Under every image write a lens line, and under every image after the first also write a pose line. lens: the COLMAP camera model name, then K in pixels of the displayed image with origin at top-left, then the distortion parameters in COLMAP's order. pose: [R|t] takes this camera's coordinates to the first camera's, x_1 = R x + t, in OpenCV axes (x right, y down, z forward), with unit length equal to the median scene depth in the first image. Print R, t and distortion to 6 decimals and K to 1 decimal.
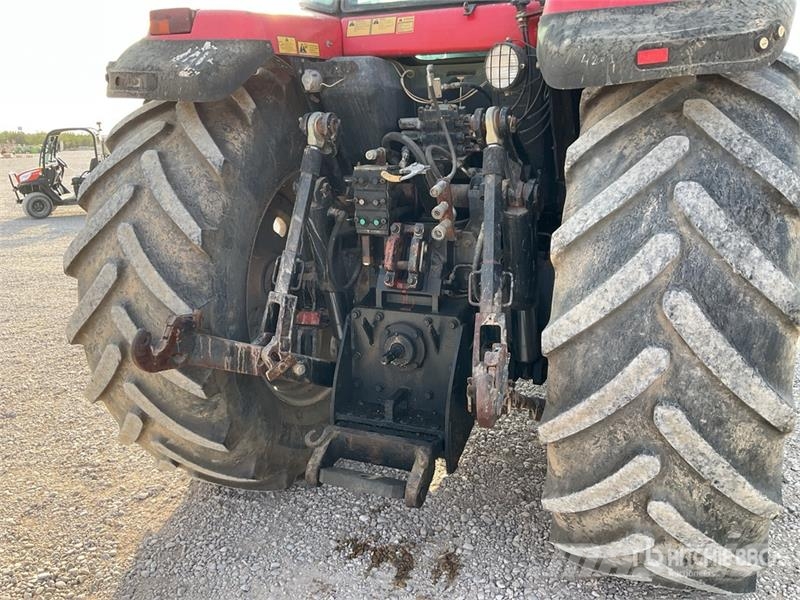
lens RADIAL K [[634.4, 0, 413.6], [0, 634.4, 299.3], [0, 0, 1]] dist [0.054257, -0.088531]
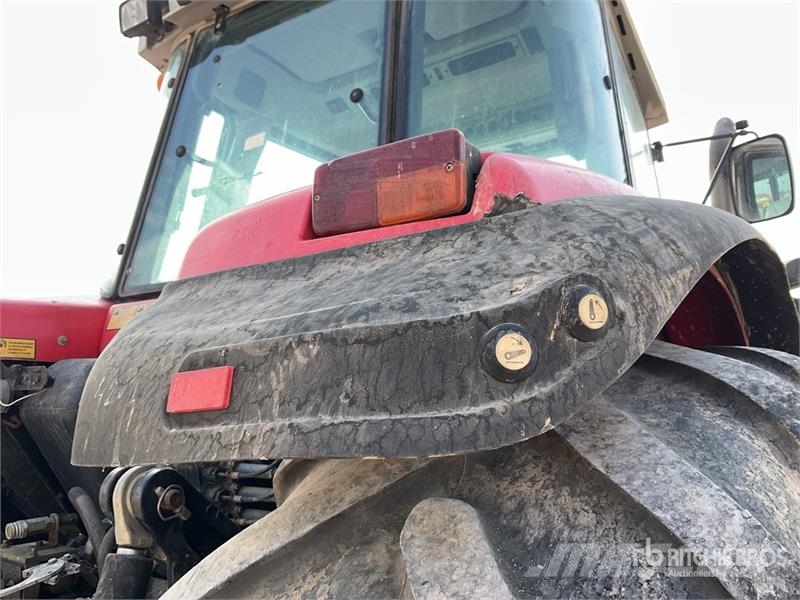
lens RADIAL K [[666.4, 0, 394.9], [0, 666.4, 299.3], [0, 0, 1]] dist [0.119852, -0.250421]
pose [[0.984836, -0.010974, -0.173141, 0.536319], [-0.062735, 0.907936, -0.414388, -0.291103], [0.161748, 0.418966, 0.893479, 0.705153]]
